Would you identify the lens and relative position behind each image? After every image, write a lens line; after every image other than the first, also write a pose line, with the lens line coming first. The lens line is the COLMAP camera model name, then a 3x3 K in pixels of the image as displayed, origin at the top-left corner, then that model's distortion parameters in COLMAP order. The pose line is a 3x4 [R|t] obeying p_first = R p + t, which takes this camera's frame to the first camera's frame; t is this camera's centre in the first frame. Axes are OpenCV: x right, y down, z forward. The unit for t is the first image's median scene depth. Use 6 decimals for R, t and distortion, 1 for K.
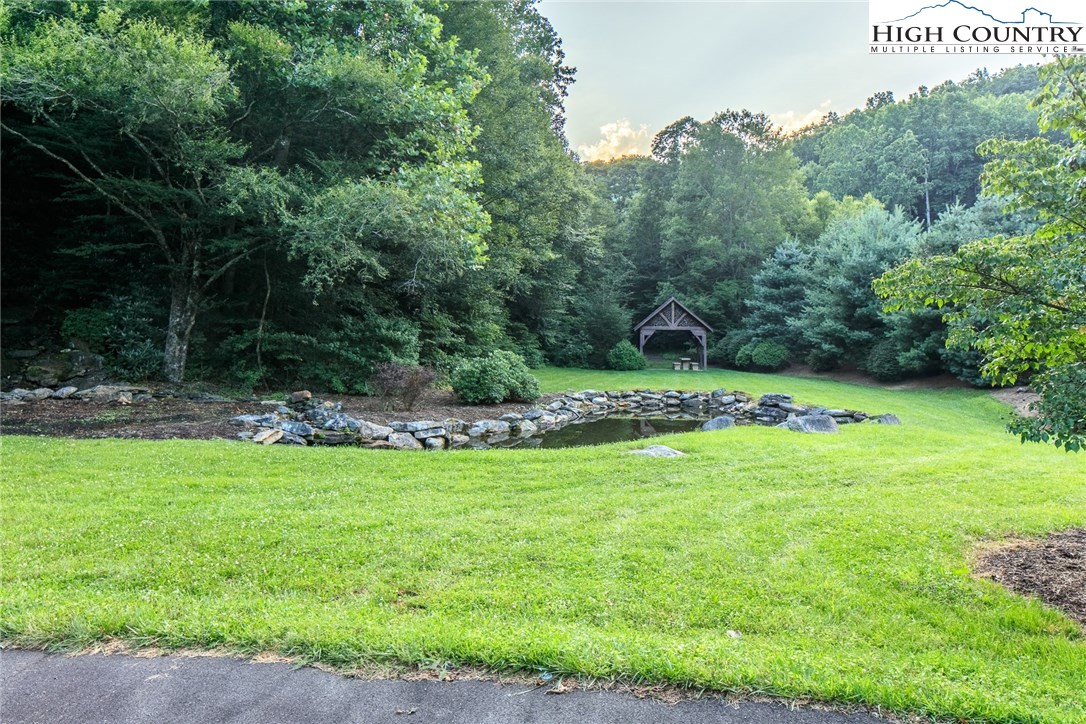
lens RADIAL K [[719.6, 0, 542.0], [0, 719.6, 332.5], [0, 0, 1]] dist [0.008530, 0.002277]
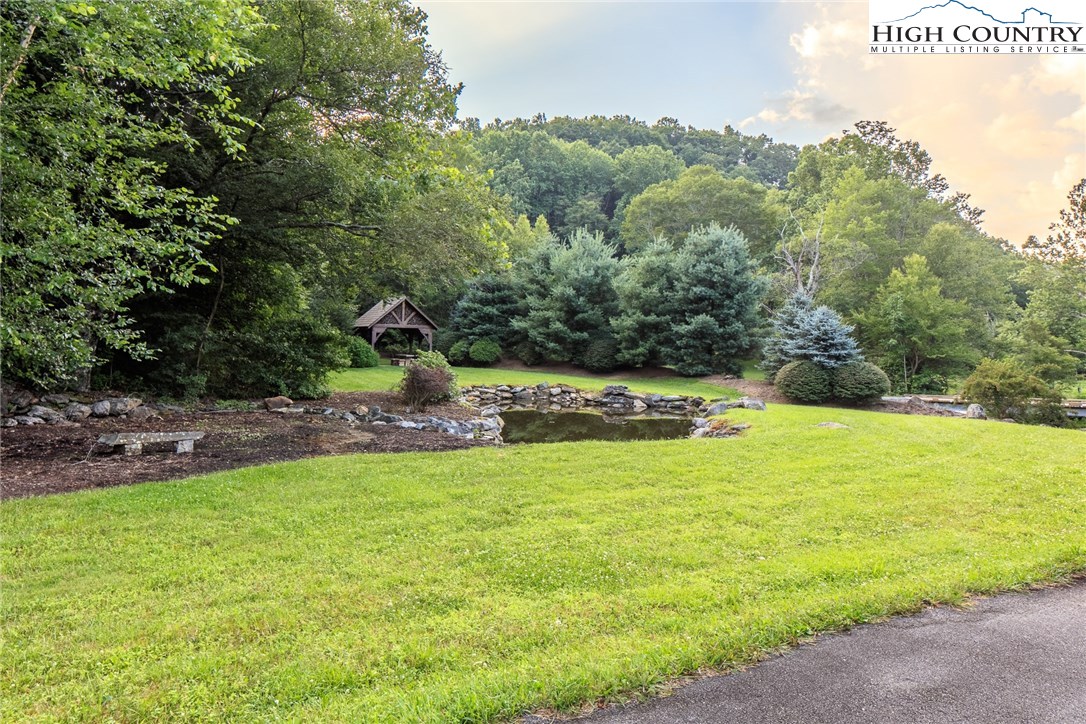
lens RADIAL K [[719.6, 0, 542.0], [0, 719.6, 332.5], [0, 0, 1]] dist [0.008530, 0.002277]
pose [[0.814252, 0.013272, 0.580360, -0.265466], [-0.018050, 0.999834, 0.002458, -0.003046], [-0.580231, -0.012477, 0.814356, 0.035884]]
